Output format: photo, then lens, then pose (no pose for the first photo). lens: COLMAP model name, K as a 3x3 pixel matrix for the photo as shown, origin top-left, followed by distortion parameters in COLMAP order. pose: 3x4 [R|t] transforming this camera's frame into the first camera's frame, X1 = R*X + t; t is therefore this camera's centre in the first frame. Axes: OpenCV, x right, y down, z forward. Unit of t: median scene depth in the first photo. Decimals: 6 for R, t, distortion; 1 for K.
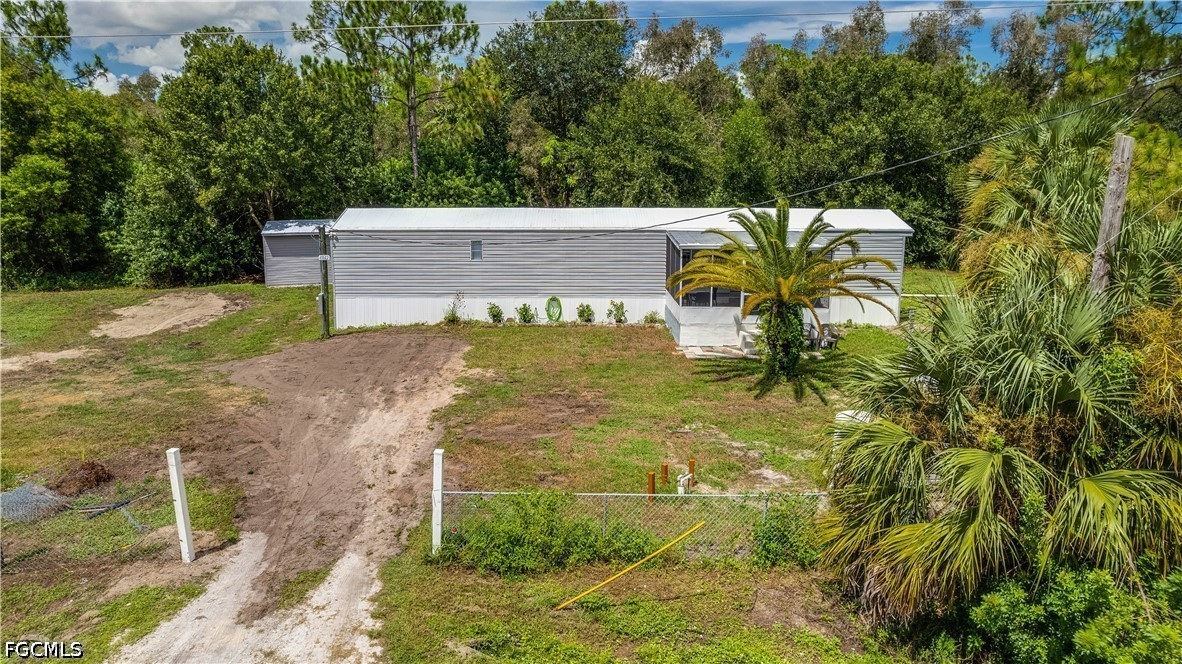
lens RADIAL K [[764.3, 0, 586.4], [0, 764.3, 324.3], [0, 0, 1]] dist [-0.055477, 0.038886]
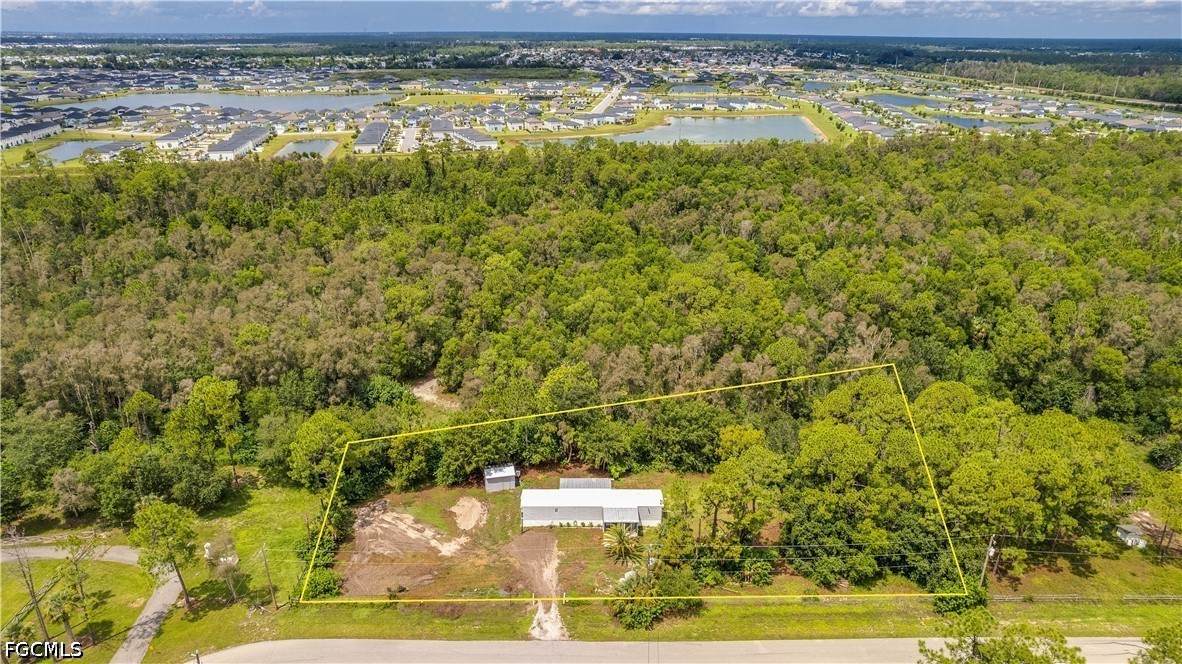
lens RADIAL K [[764.3, 0, 581.9], [0, 764.3, 325.1], [0, 0, 1]] dist [-0.055477, 0.038886]
pose [[0.999950, 0.005657, -0.008235, 0.024955], [-0.004296, 0.987613, 0.156849, -1.995279], [0.009020, -0.156806, 0.987588, -3.340094]]
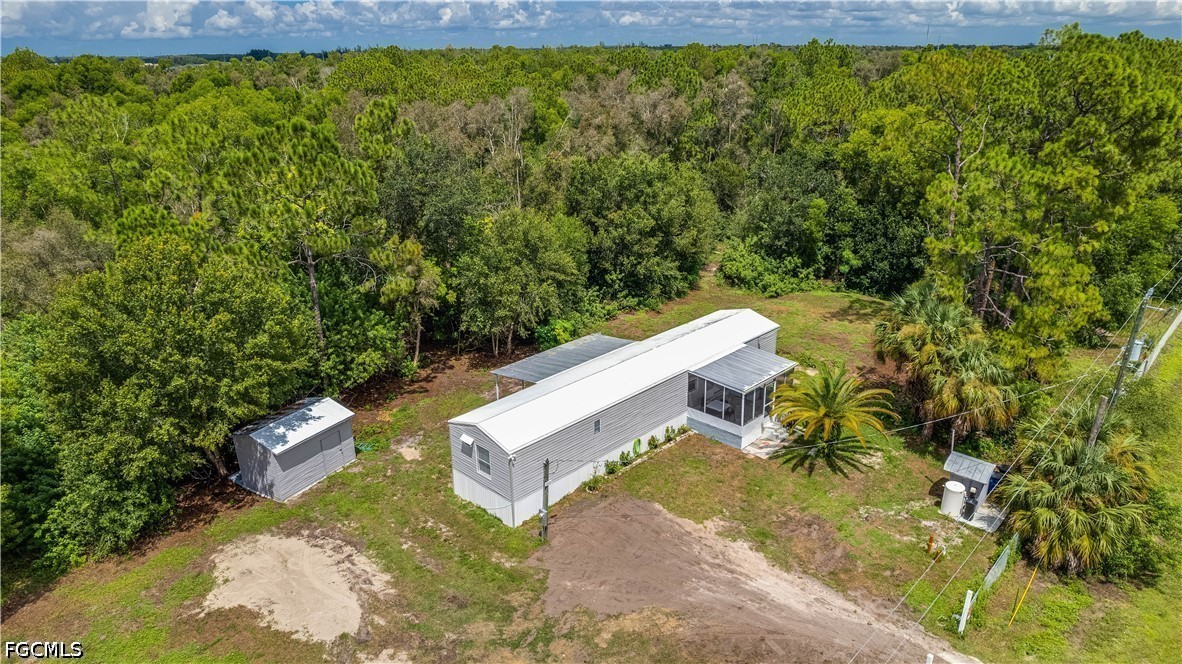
lens RADIAL K [[764.3, 0, 589.0], [0, 764.3, 321.3], [0, 0, 1]] dist [-0.055477, 0.038886]
pose [[0.709574, -0.247795, 0.659623, -1.115462], [0.161891, 0.968414, 0.189647, -0.600201], [-0.685782, -0.027781, 0.727277, 0.083419]]
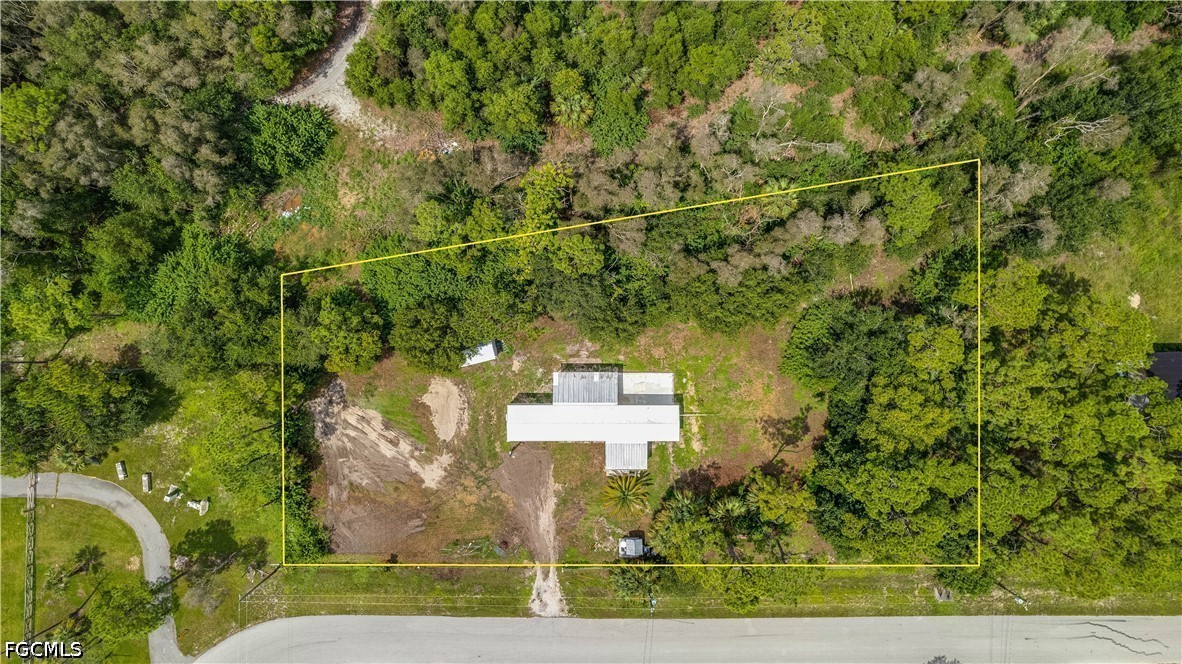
lens RADIAL K [[764.3, 0, 588.6], [0, 764.3, 332.4], [0, 0, 1]] dist [-0.055477, 0.038886]
pose [[0.999826, 0.014303, -0.011943, 0.072231], [0.008117, 0.242596, 0.970093, -4.096258], [0.016772, -0.970022, 0.242438, 0.740055]]
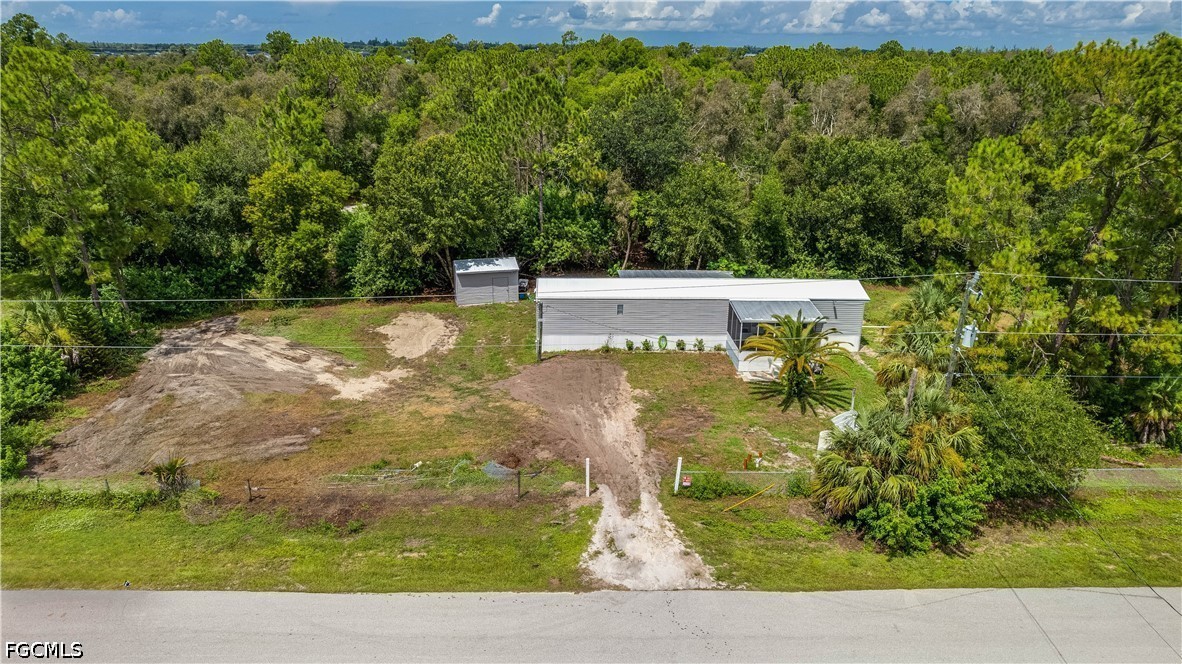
lens RADIAL K [[764.3, 0, 580.0], [0, 764.3, 333.4], [0, 0, 1]] dist [-0.055477, 0.038886]
pose [[0.999960, 0.003560, 0.008230, -0.288336], [-0.004722, 0.989308, 0.145764, -0.343525], [-0.007623, -0.145797, 0.989285, -0.845947]]
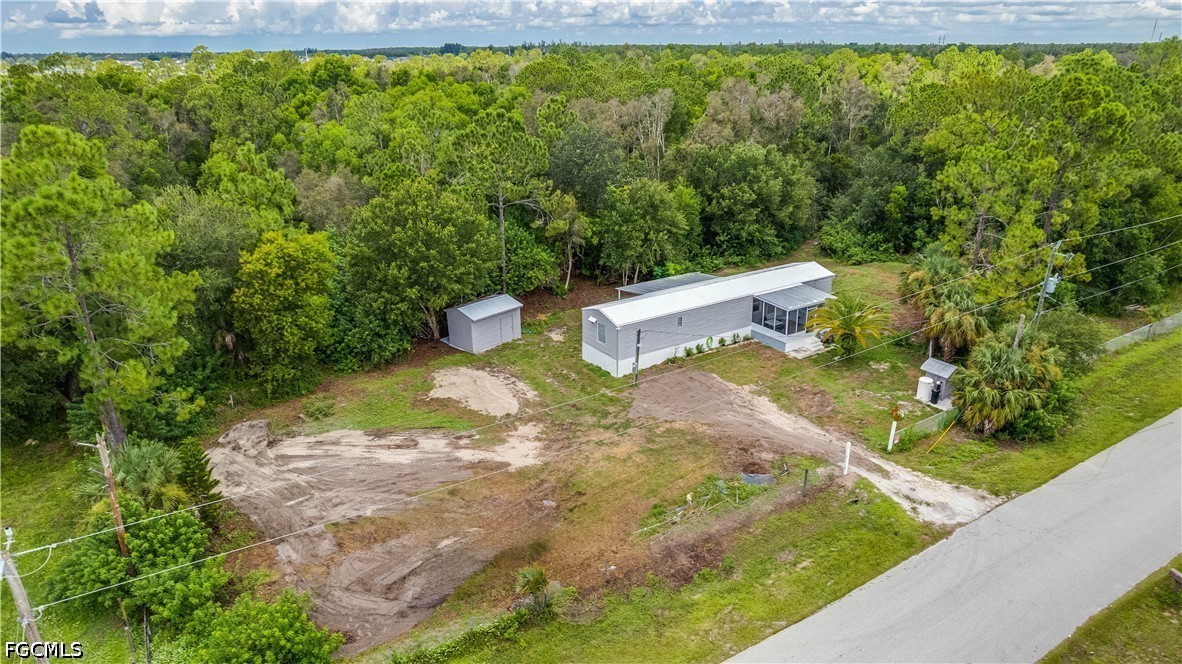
lens RADIAL K [[764.3, 0, 592.6], [0, 764.3, 324.3], [0, 0, 1]] dist [-0.055477, 0.038886]
pose [[0.845231, -0.191193, 0.499029, -1.492262], [0.121715, 0.978141, 0.168599, -0.510674], [-0.520356, -0.081766, 0.850026, -0.601193]]
